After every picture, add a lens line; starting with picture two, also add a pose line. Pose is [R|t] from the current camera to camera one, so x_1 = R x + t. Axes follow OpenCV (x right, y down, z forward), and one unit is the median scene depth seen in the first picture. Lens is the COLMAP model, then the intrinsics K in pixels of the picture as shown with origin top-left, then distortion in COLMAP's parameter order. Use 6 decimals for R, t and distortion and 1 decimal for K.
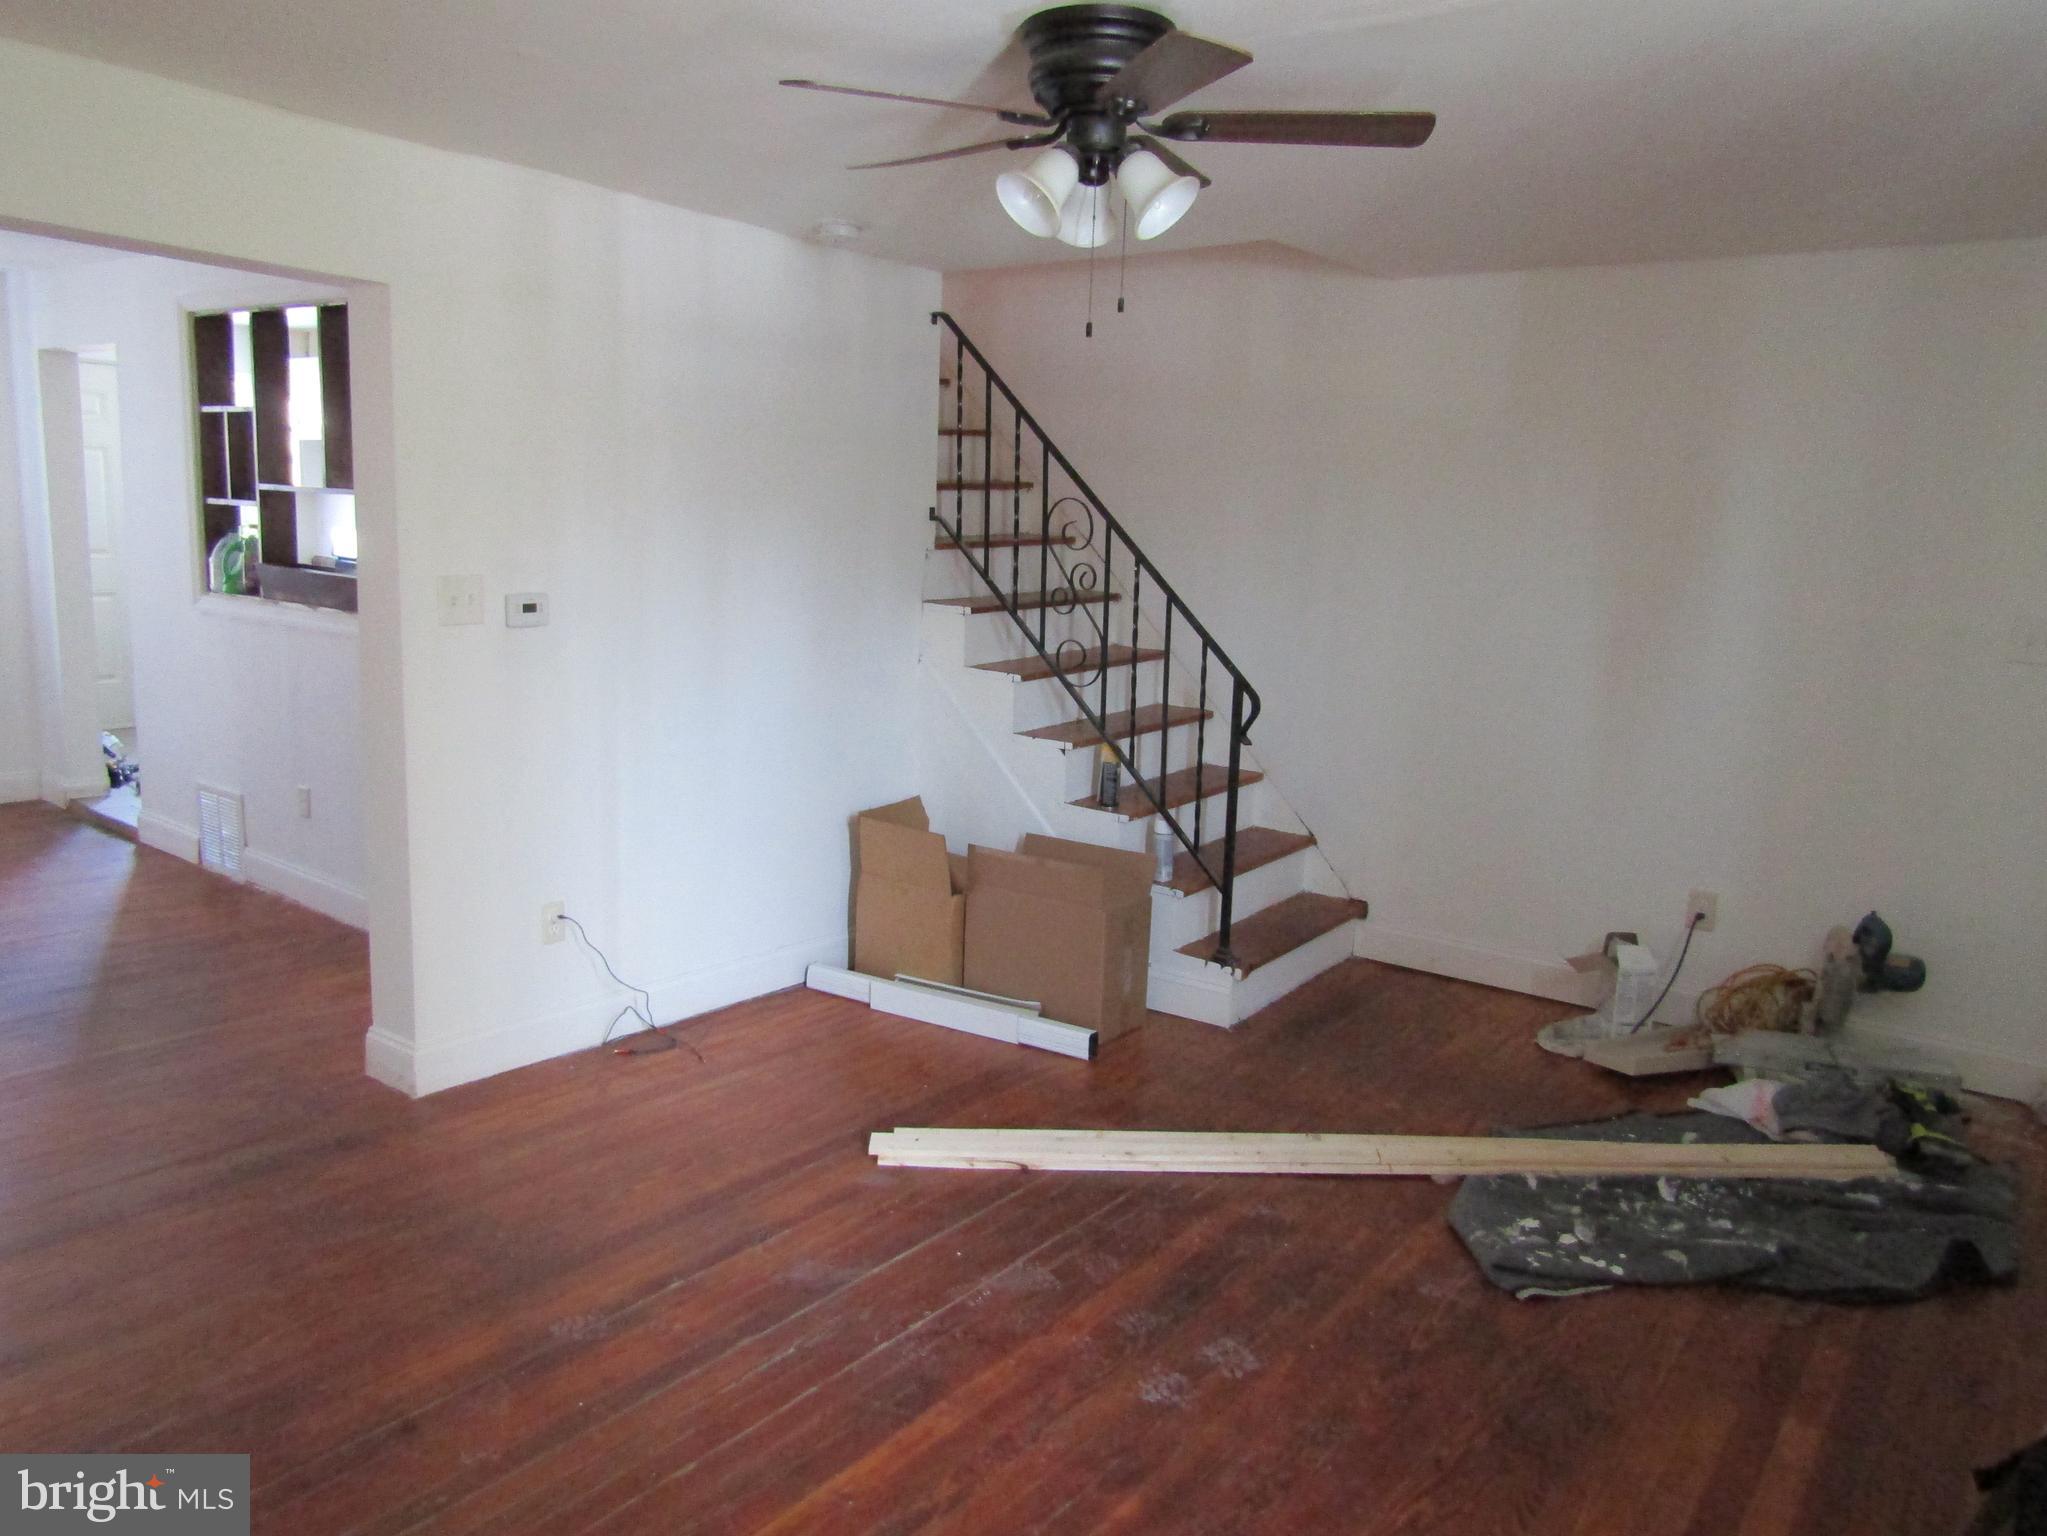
lens RADIAL K [[1494.0, 0, 1026.2], [0, 1494.0, 772.2], [0, 0, 1]] dist [-0.001727, -0.007249]
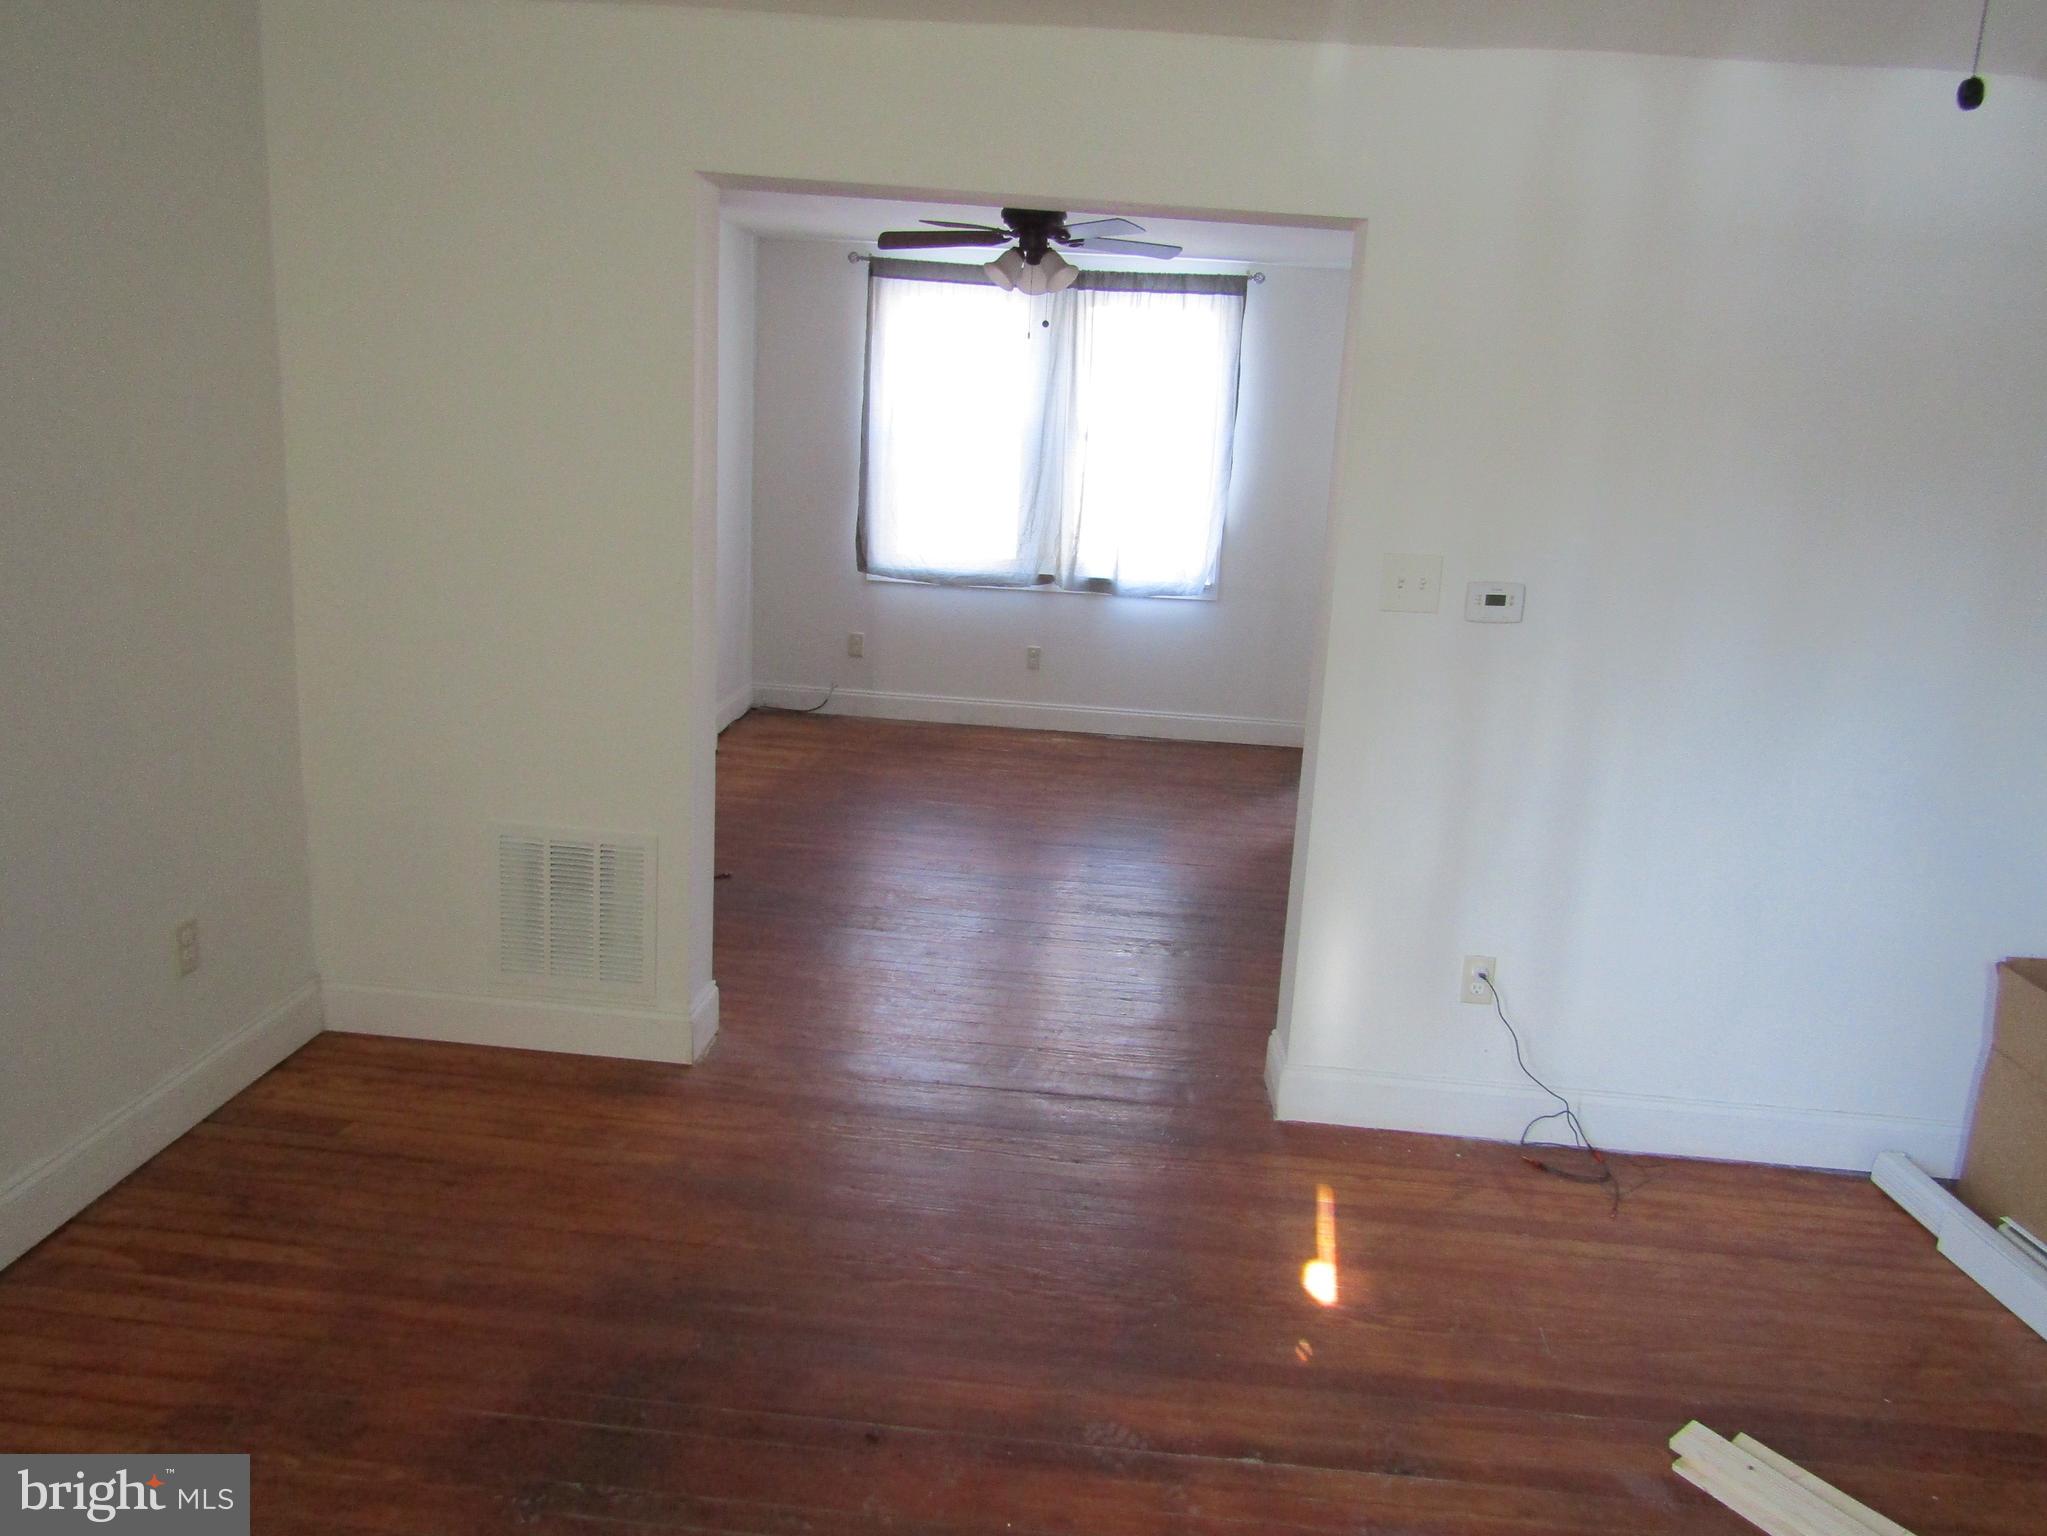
lens RADIAL K [[1494.0, 0, 1024.5], [0, 1494.0, 756.1], [0, 0, 1]] dist [-0.001727, -0.007249]
pose [[0.553695, 0.176359, -0.813830, 0.200518], [-0.181362, 0.979395, 0.088846, -0.049665], [0.812730, 0.098404, 0.574271, 0.308790]]
